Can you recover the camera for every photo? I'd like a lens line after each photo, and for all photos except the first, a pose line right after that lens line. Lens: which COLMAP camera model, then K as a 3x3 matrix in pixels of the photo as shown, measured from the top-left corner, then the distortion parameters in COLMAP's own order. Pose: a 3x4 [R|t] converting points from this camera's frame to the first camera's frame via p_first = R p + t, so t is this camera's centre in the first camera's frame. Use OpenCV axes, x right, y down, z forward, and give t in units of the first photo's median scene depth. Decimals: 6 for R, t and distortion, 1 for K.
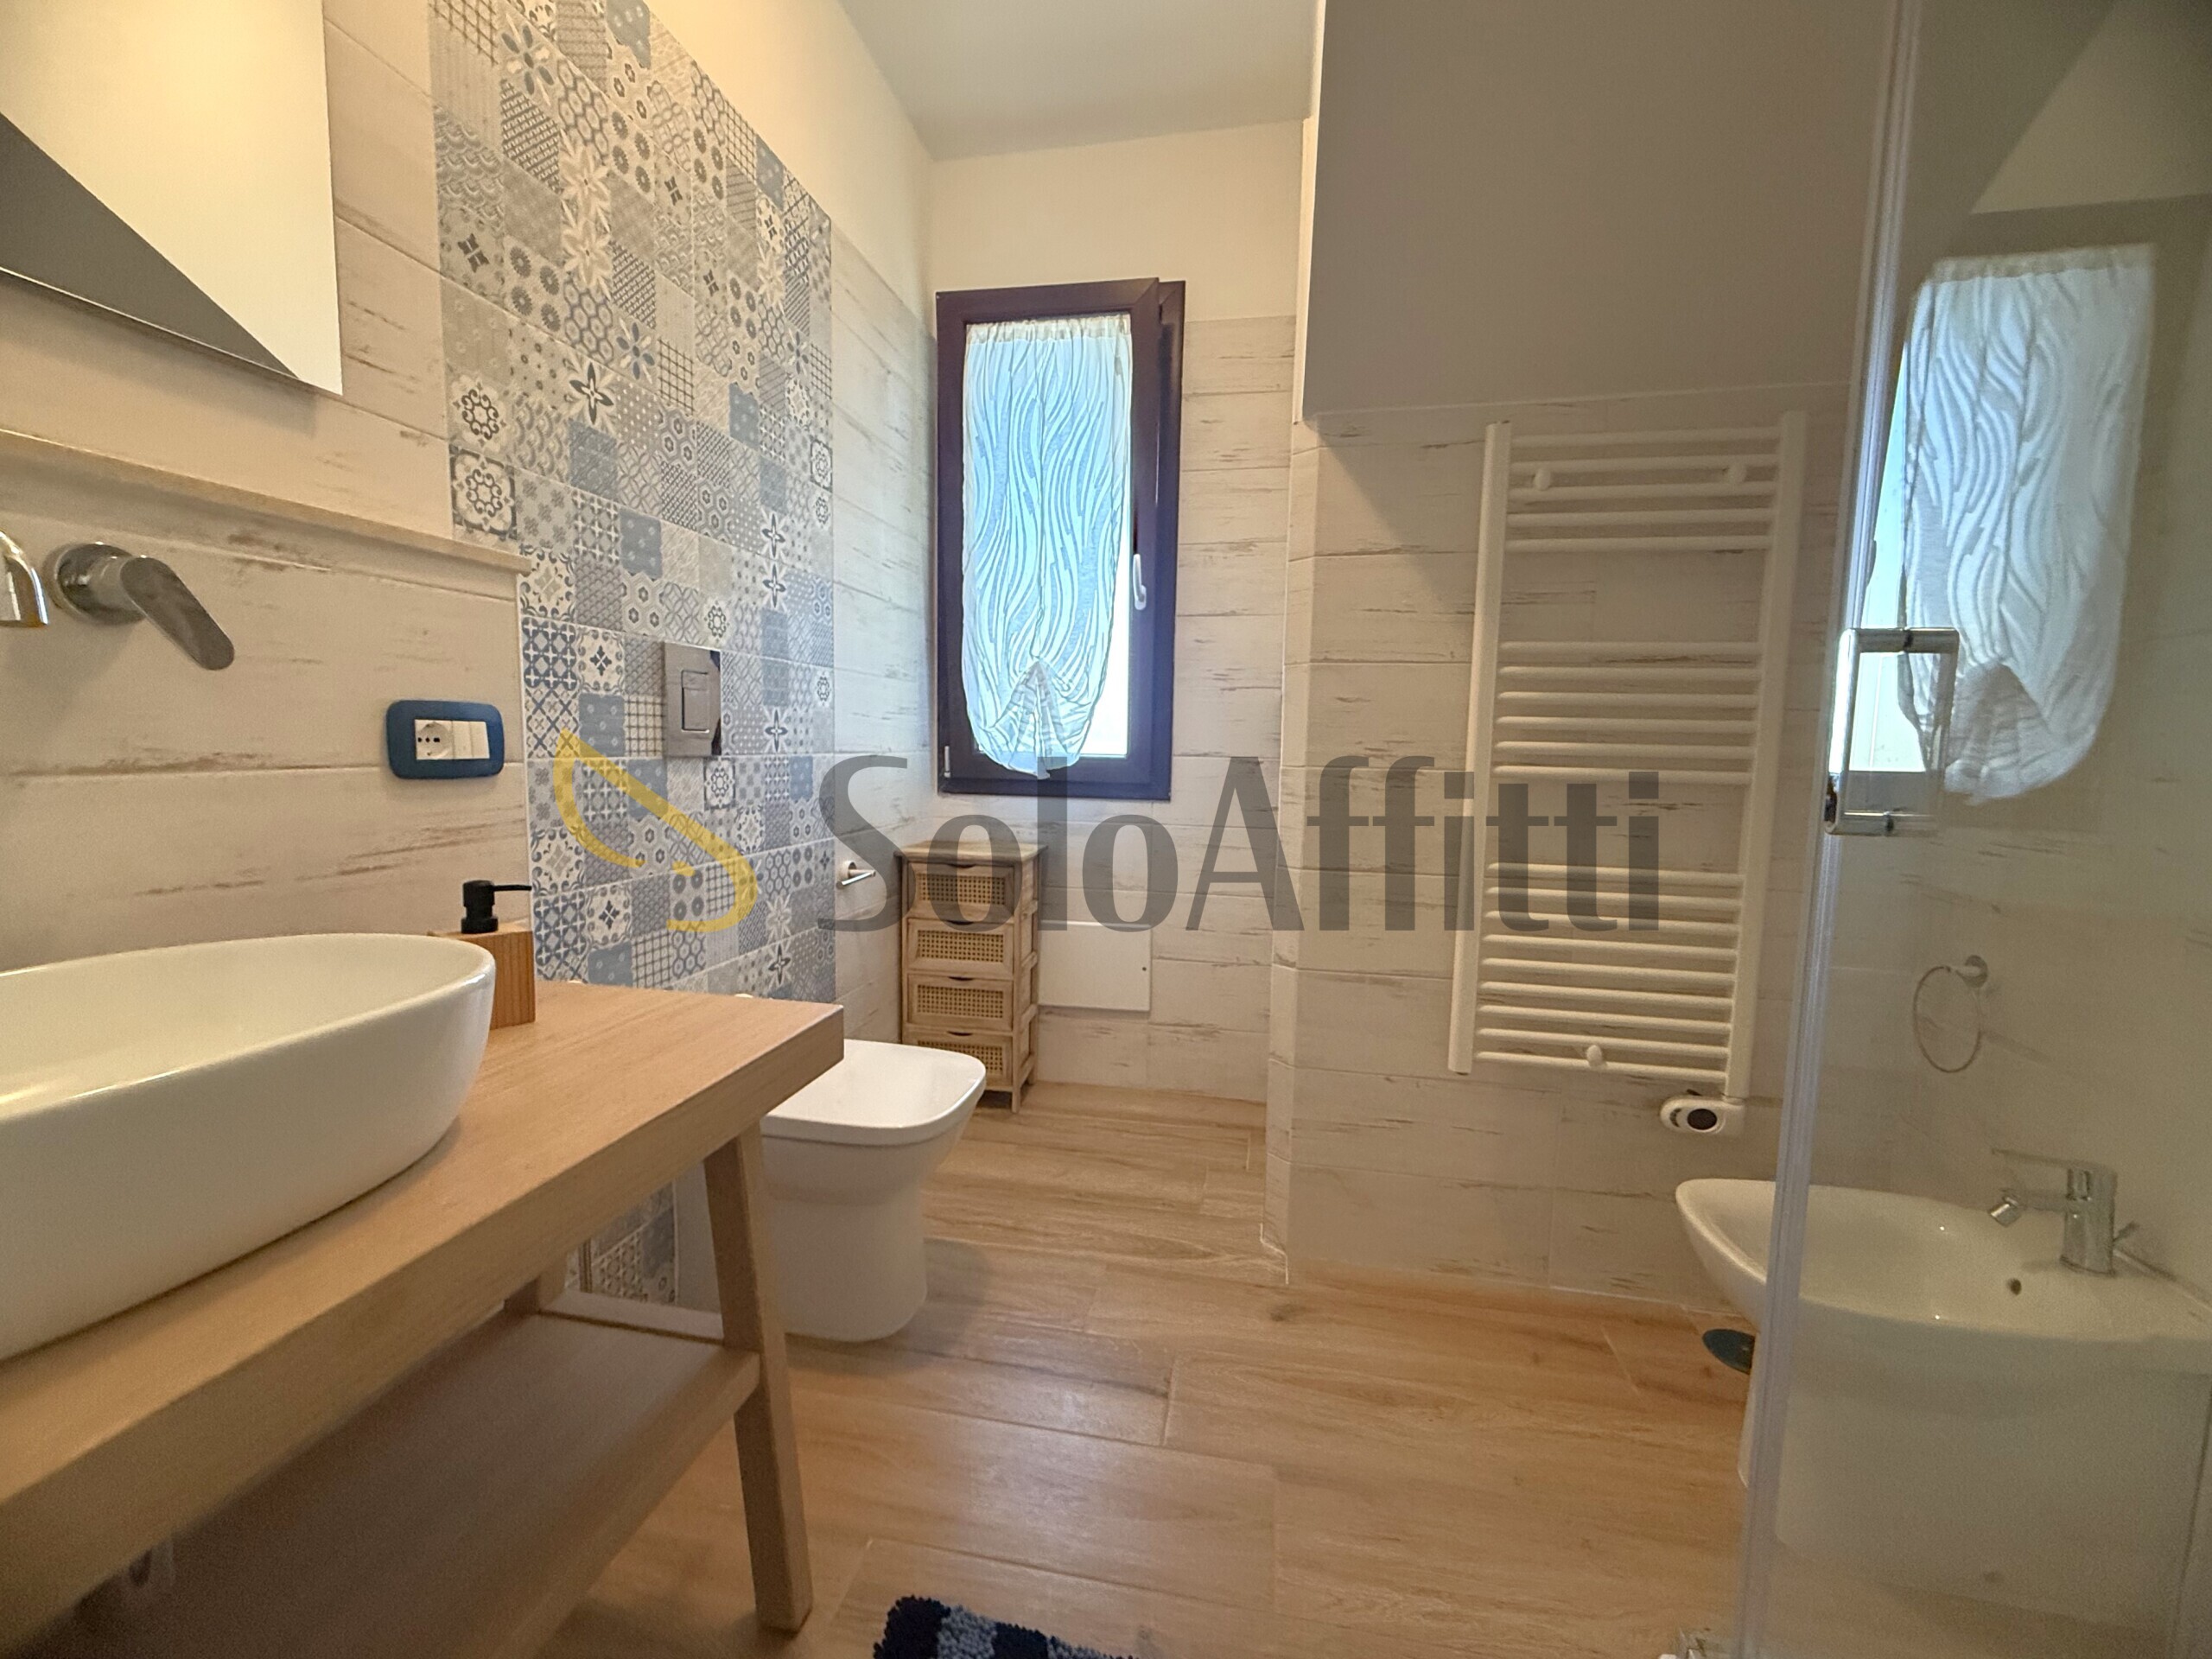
lens RADIAL K [[893.6, 0, 1114.5], [0, 893.6, 824.3], [0, 0, 1]] dist [-0.000772, -0.000220]
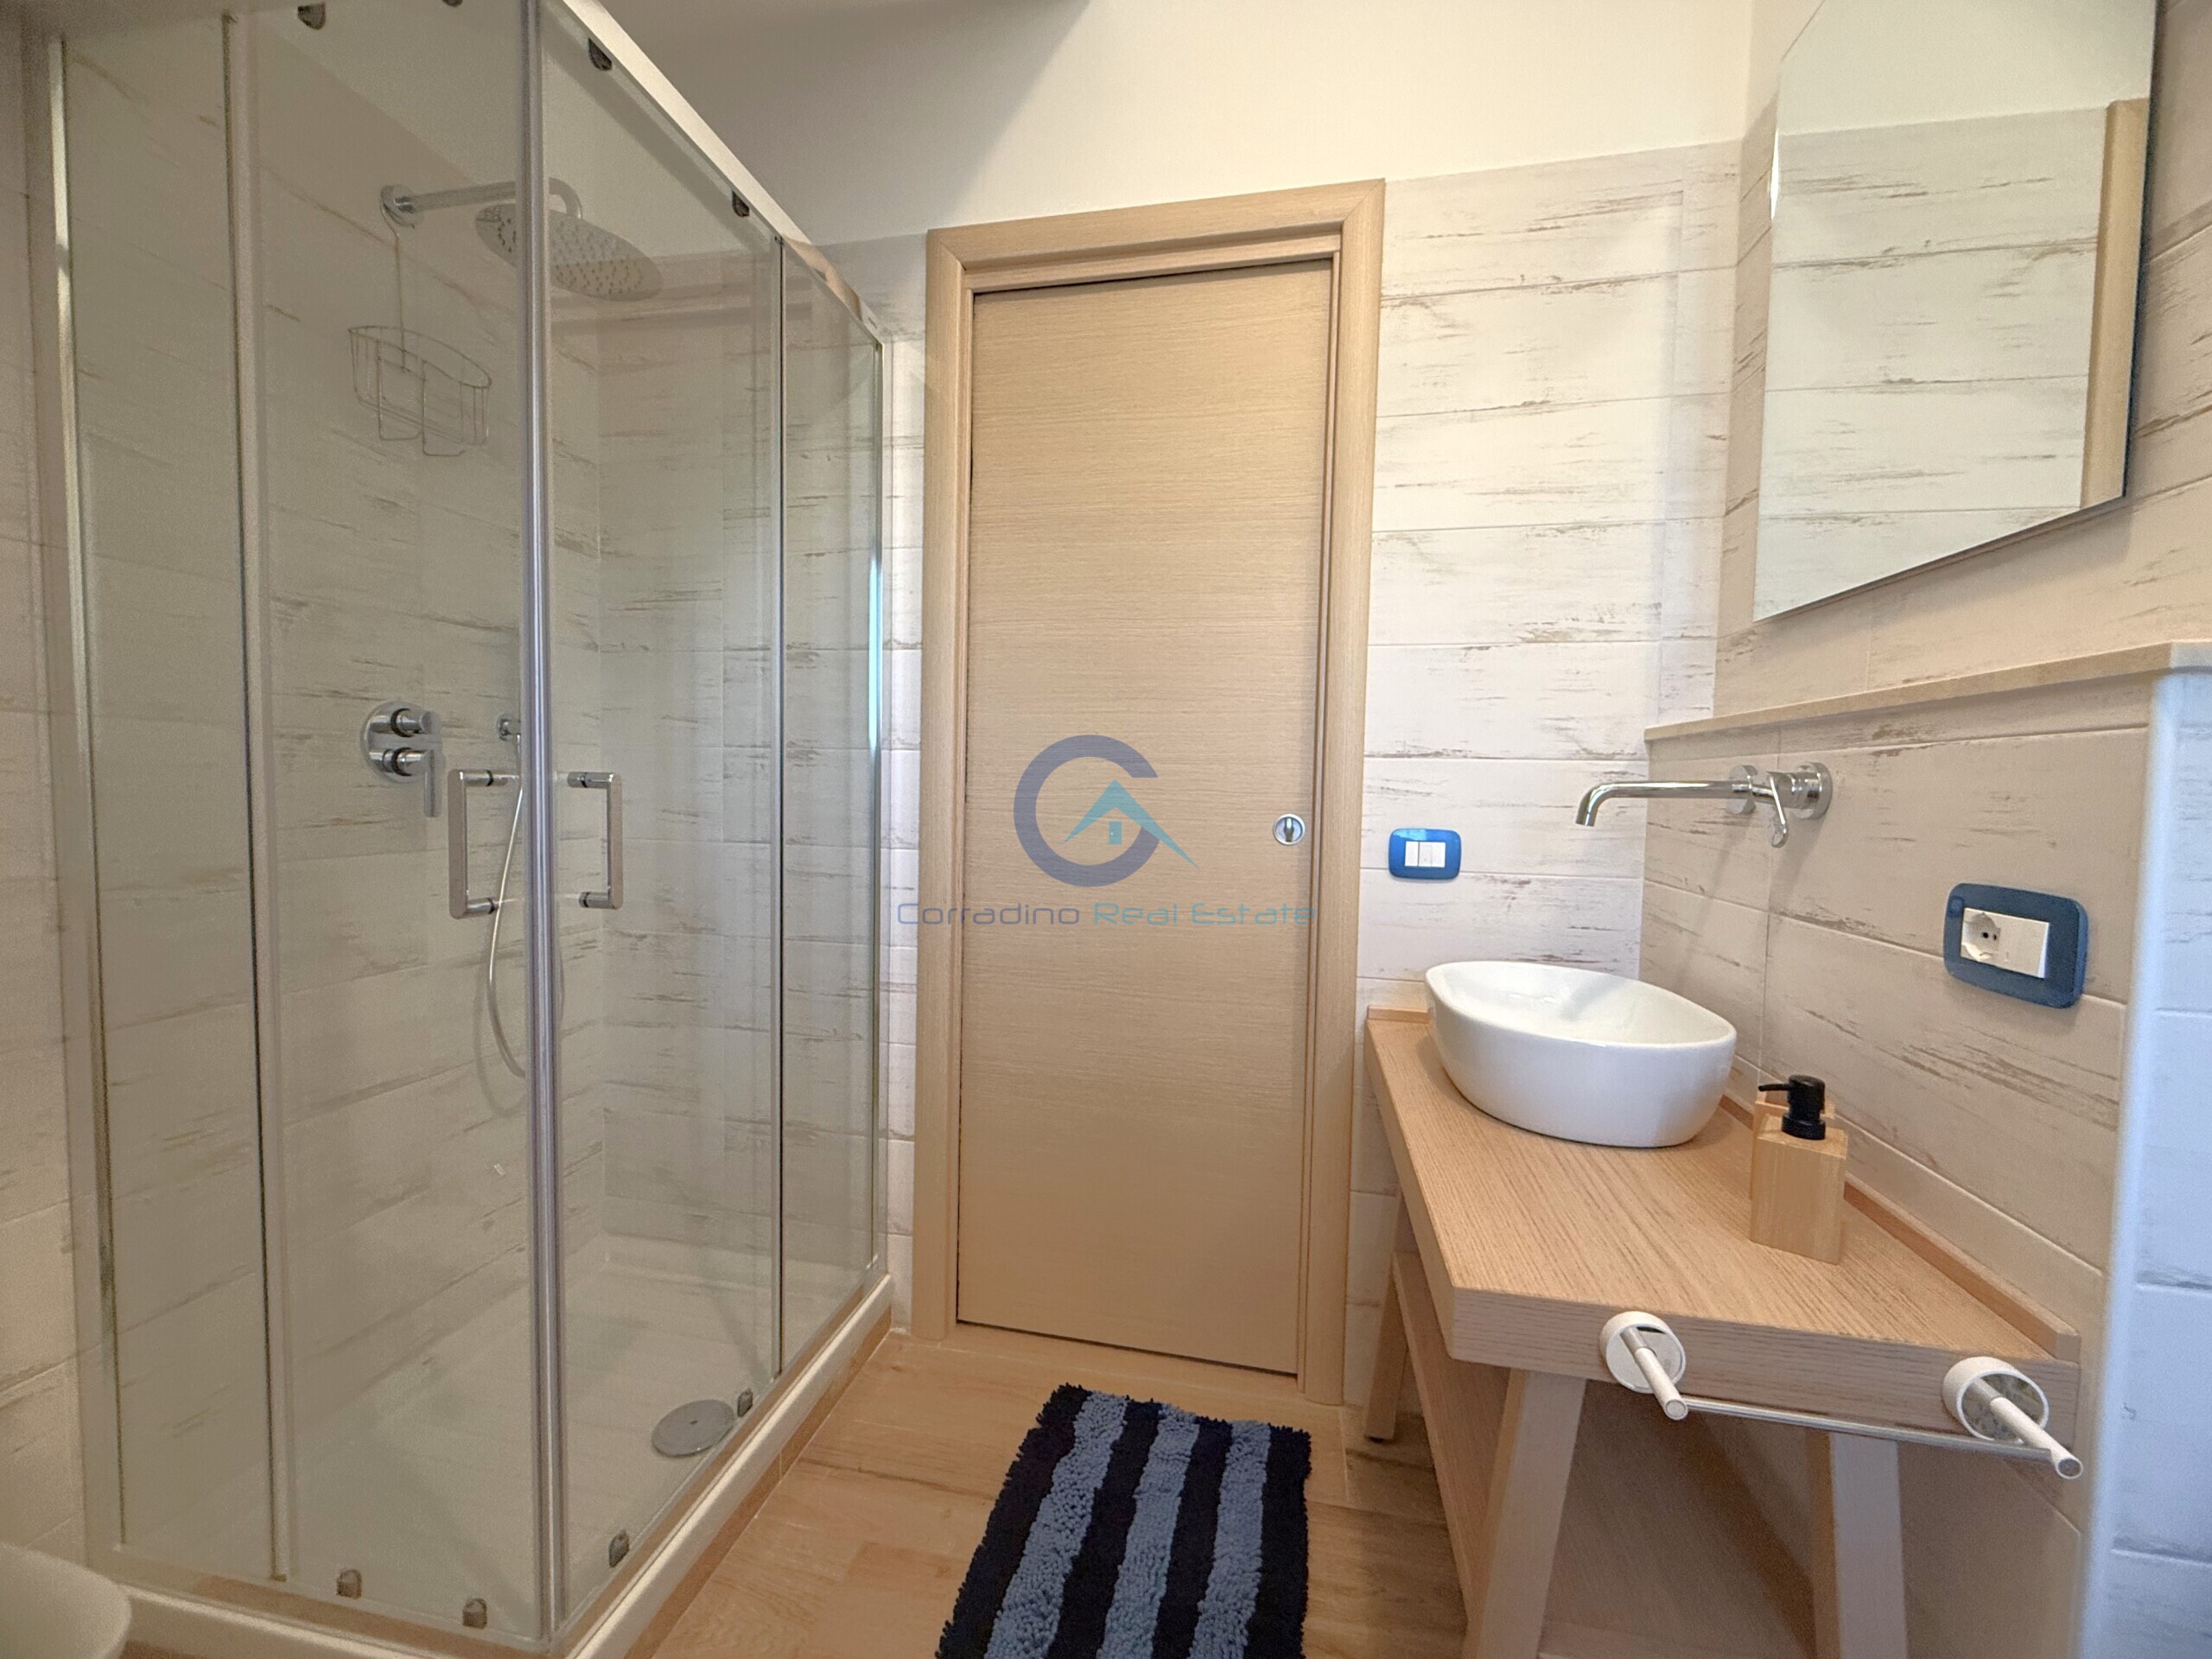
lens RADIAL K [[893.6, 0, 1106.1], [0, 893.6, 829.3], [0, 0, 1]] dist [-0.000772, -0.000220]
pose [[-0.998579, -0.052666, 0.008087, -0.015855], [-0.050888, 0.987645, 0.148215, -0.309161], [-0.015793, 0.147593, -0.988922, 2.088284]]
